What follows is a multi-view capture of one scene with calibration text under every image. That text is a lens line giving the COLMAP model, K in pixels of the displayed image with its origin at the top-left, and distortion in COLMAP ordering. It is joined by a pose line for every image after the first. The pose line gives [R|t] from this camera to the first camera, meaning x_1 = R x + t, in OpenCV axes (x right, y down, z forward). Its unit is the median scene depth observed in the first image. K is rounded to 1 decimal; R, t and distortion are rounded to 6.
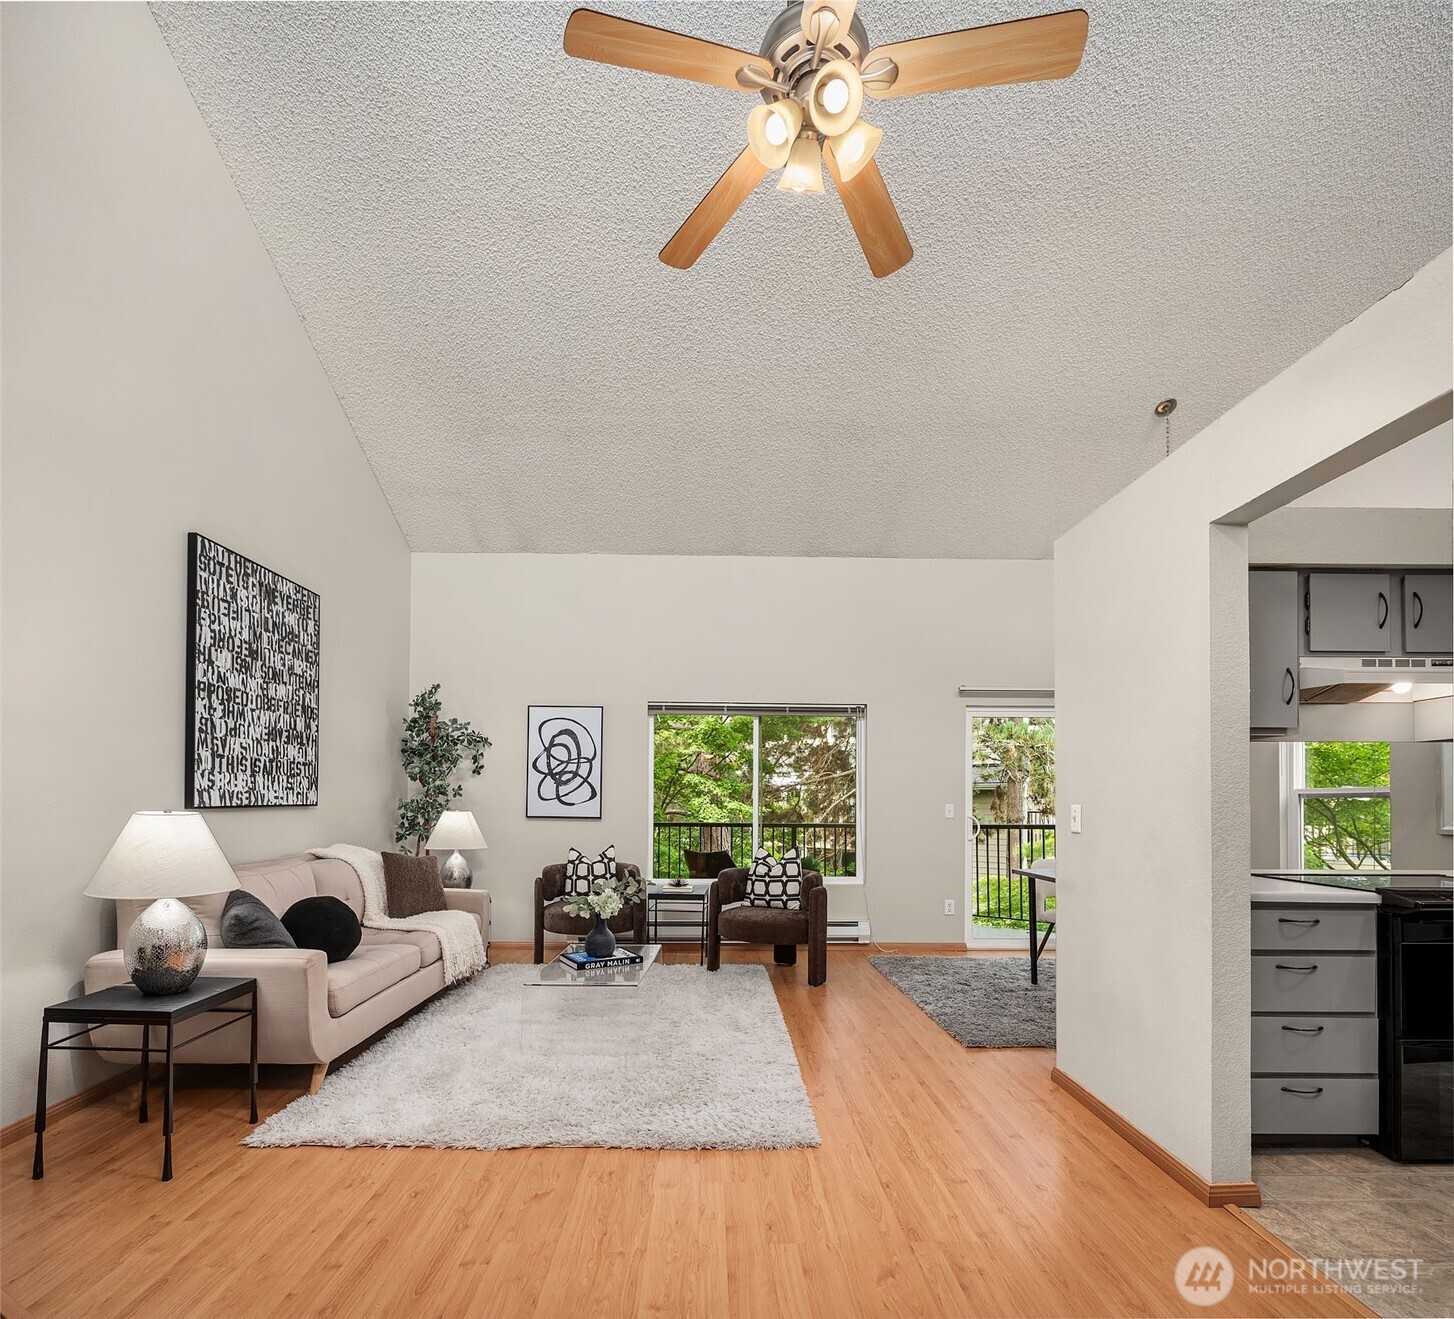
lens RADIAL K [[787.1, 0, 704.0], [0, 787.1, 791.0], [0, 0, 1]] dist [-0.018630, -0.001150]
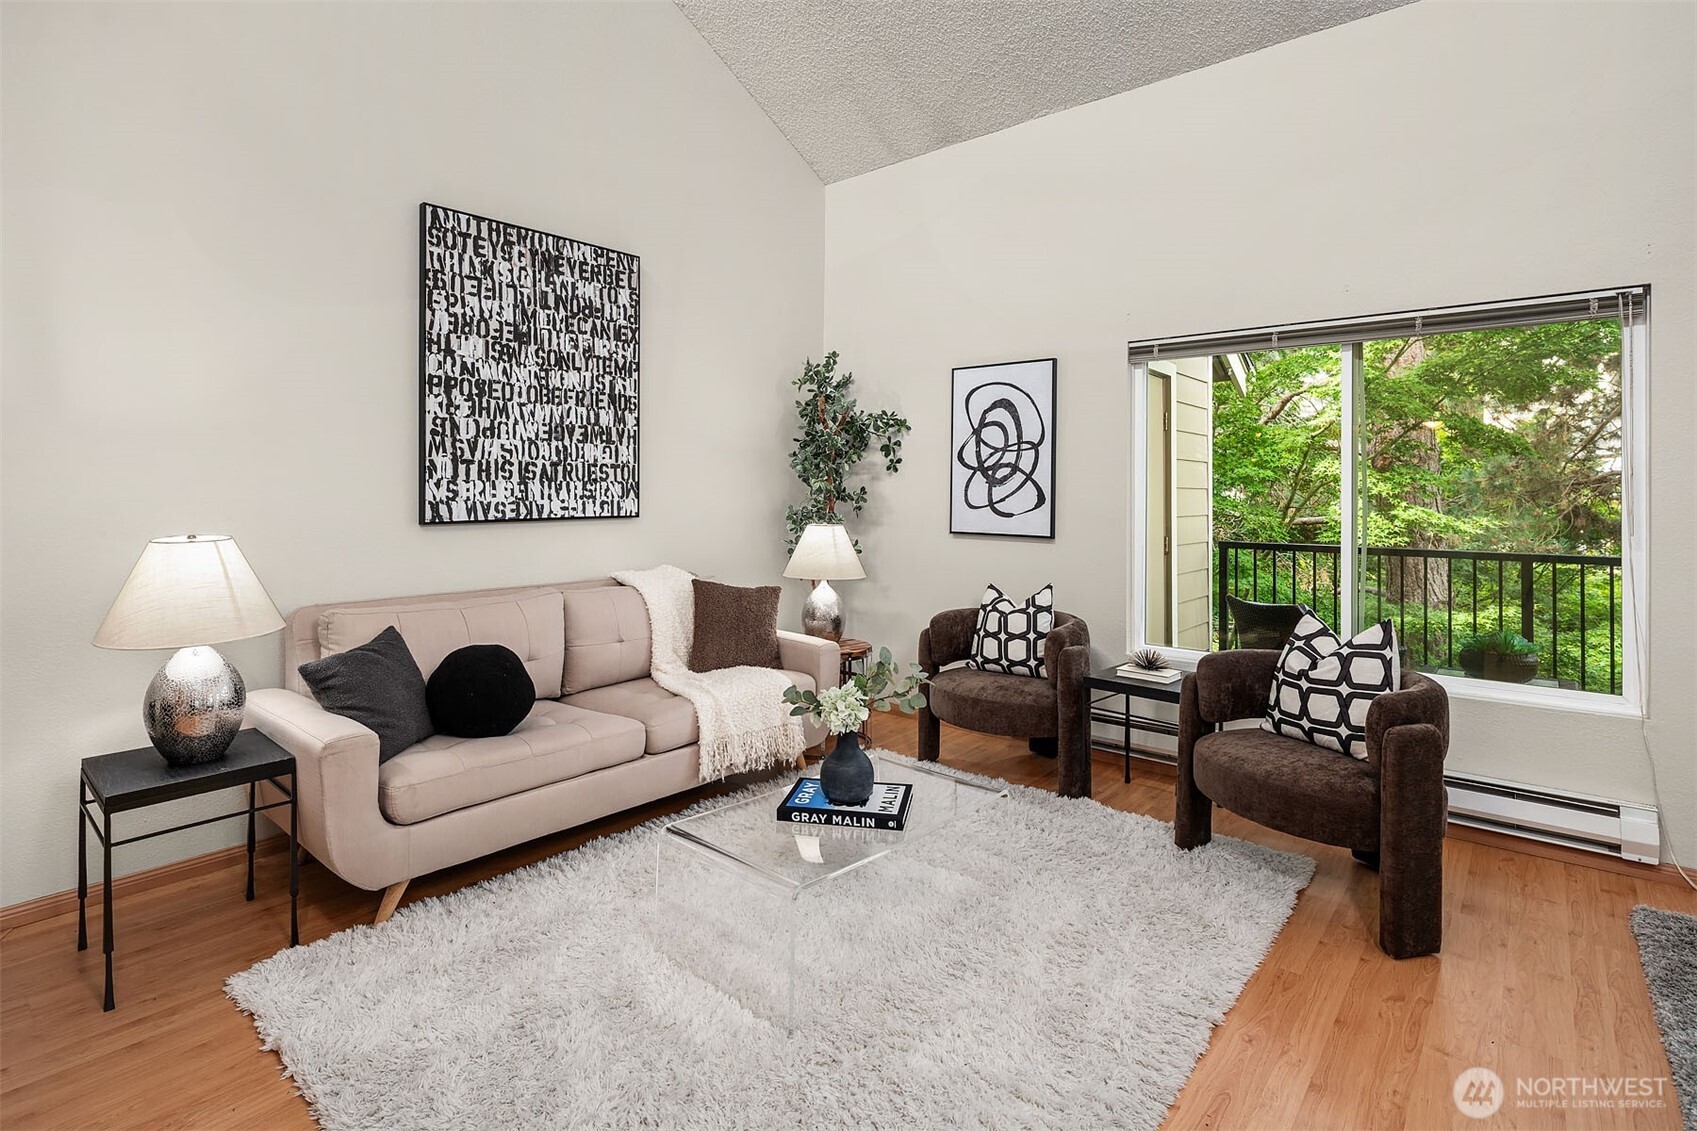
lens RADIAL K [[847.7, 0, 813.9], [0, 847.7, 488.9], [0, 0, 1]] dist [-0.000968, -0.000507]
pose [[0.734922, -0.005265, -0.678131, 0.267600], [0.012020, 0.999914, 0.005264, -0.014495], [0.678045, -0.012020, 0.734922, 0.547397]]
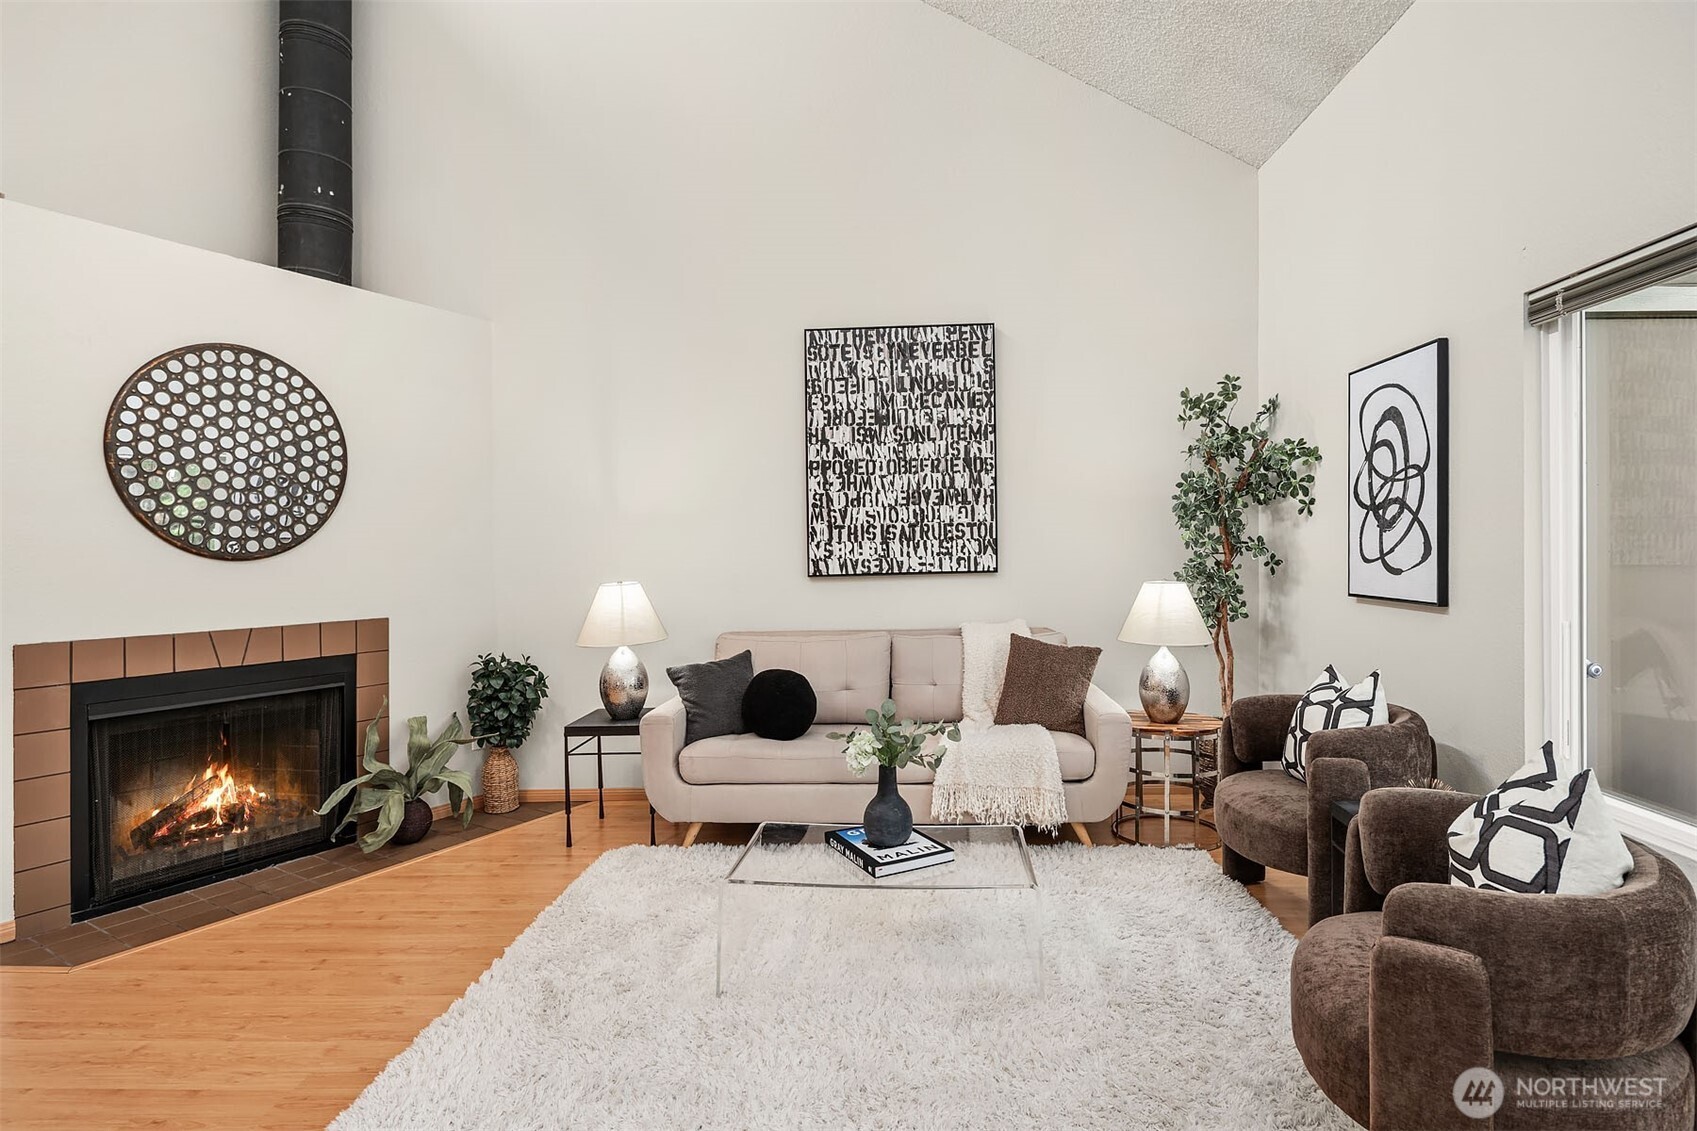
lens RADIAL K [[870.6, 0, 820.0], [0, 870.6, 543.4], [0, 0, 1]] dist [0.000648, -0.000690]
pose [[-0.108830, -0.015232, -0.993944, 0.527589], [0.032459, 0.999295, -0.018868, -0.000876], [0.993530, -0.034315, -0.108259, 1.042357]]
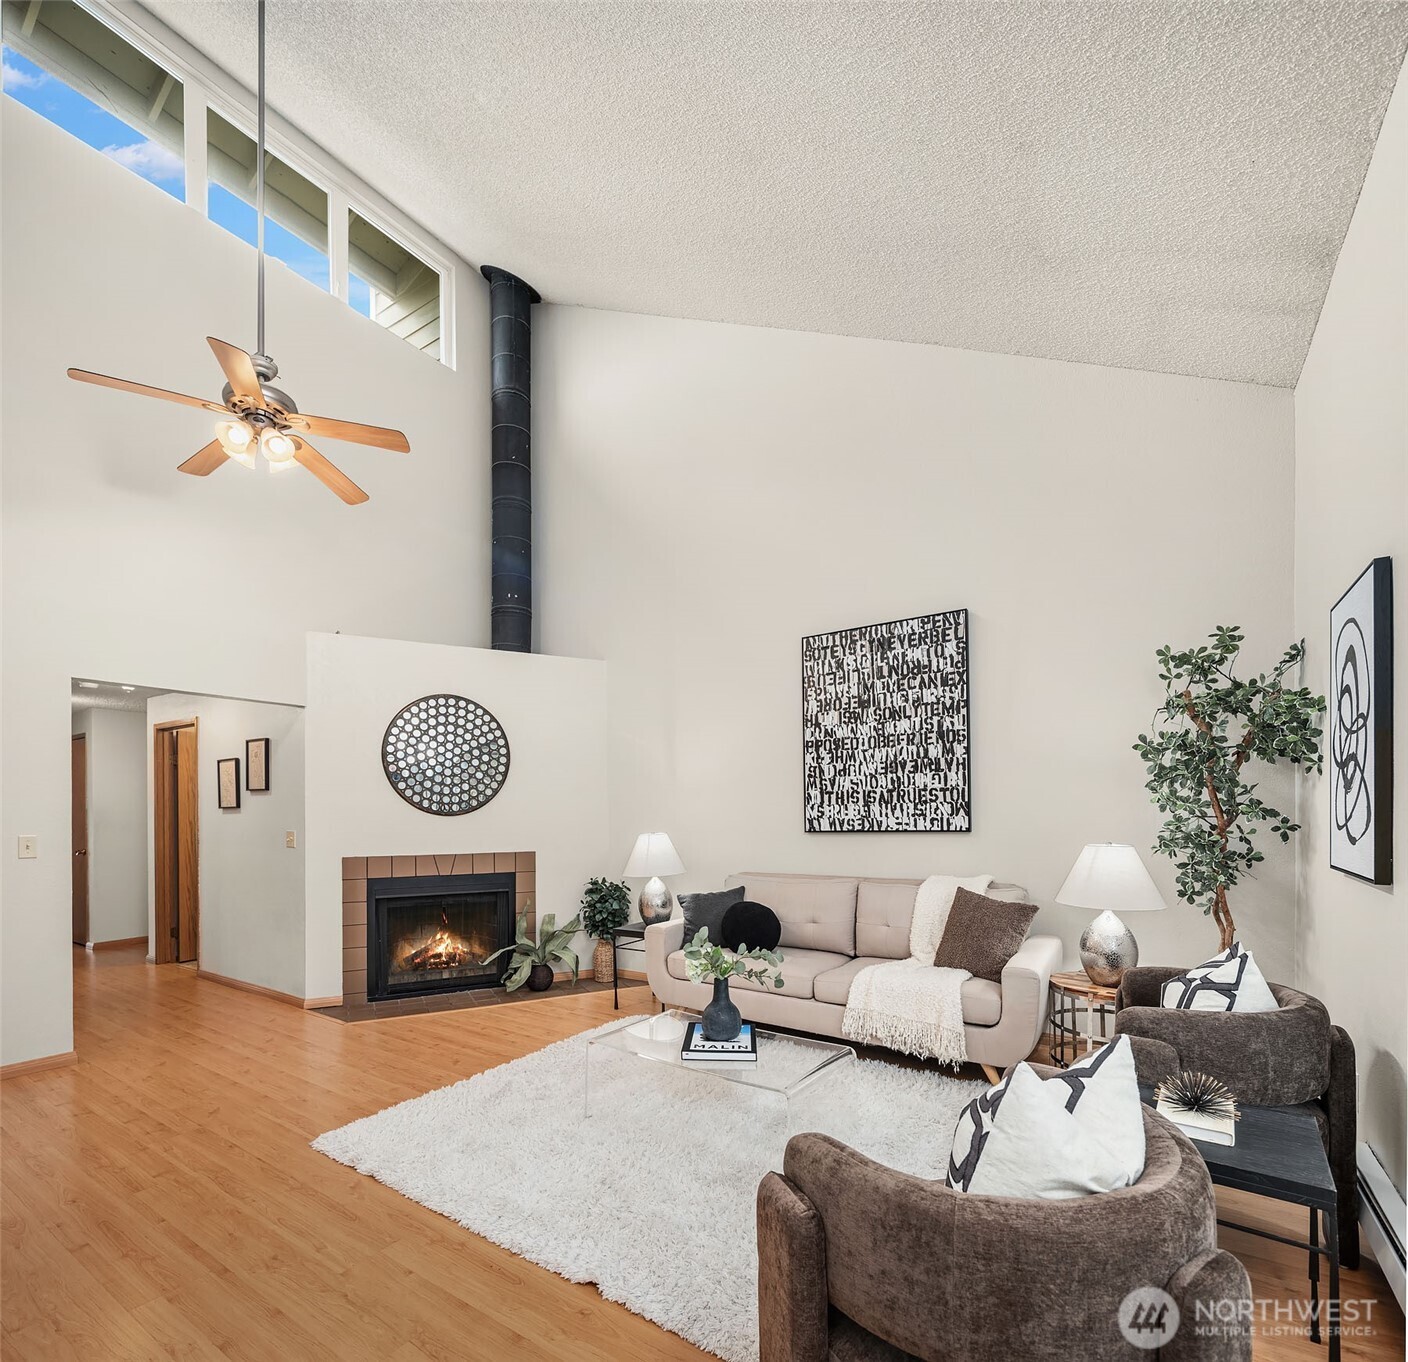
lens RADIAL K [[637.7, 0, 588.9], [0, 637.7, 801.3], [0, 0, 1]] dist [0.000116, 0.000265]
pose [[-0.628209, -0.018773, -0.777818, 0.446278], [0.018246, 0.999078, -0.038850, 0.004105], [0.777830, -0.038598, -0.627288, 1.286611]]
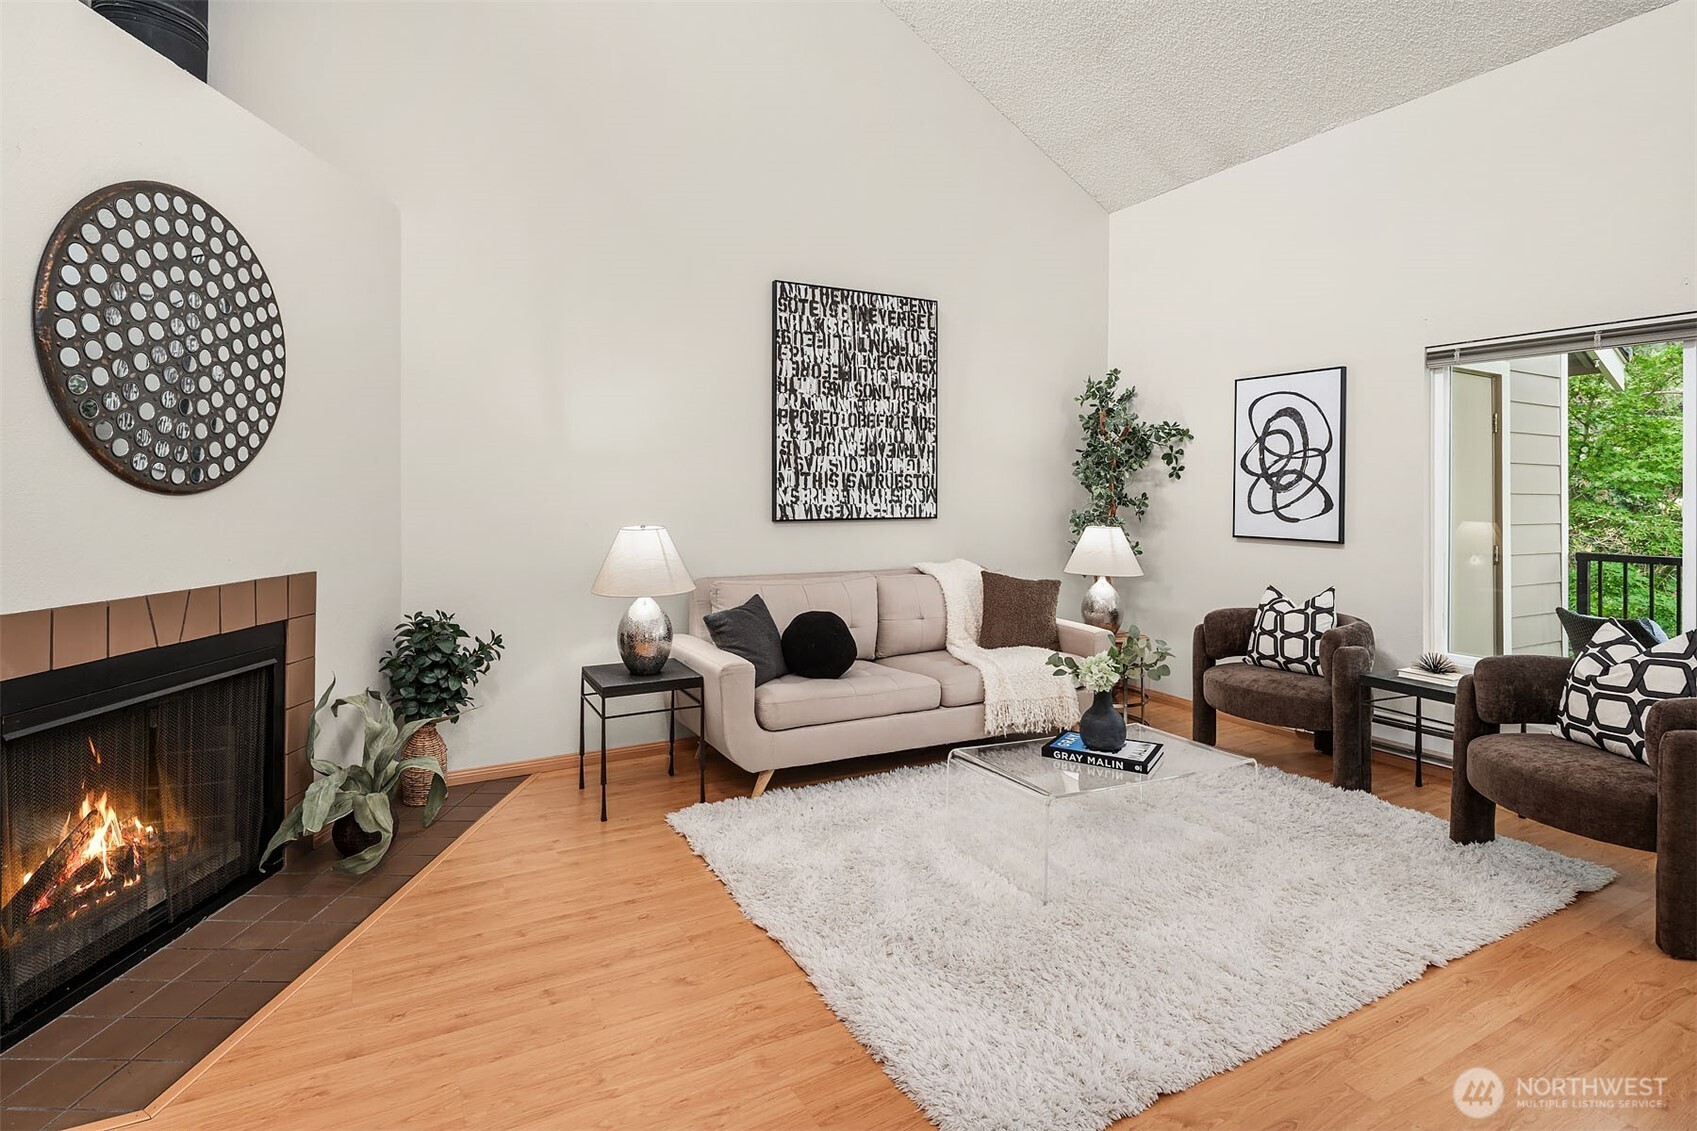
lens RADIAL K [[852.0, 0, 778.3], [0, 852.0, 485.5], [0, 0, 1]] dist [0.001229, -0.002721]
pose [[0.416535, -0.014744, -0.909000, 0.439119], [0.013127, 0.999862, -0.010202, -0.015501], [0.909025, -0.007683, 0.416671, 0.436697]]
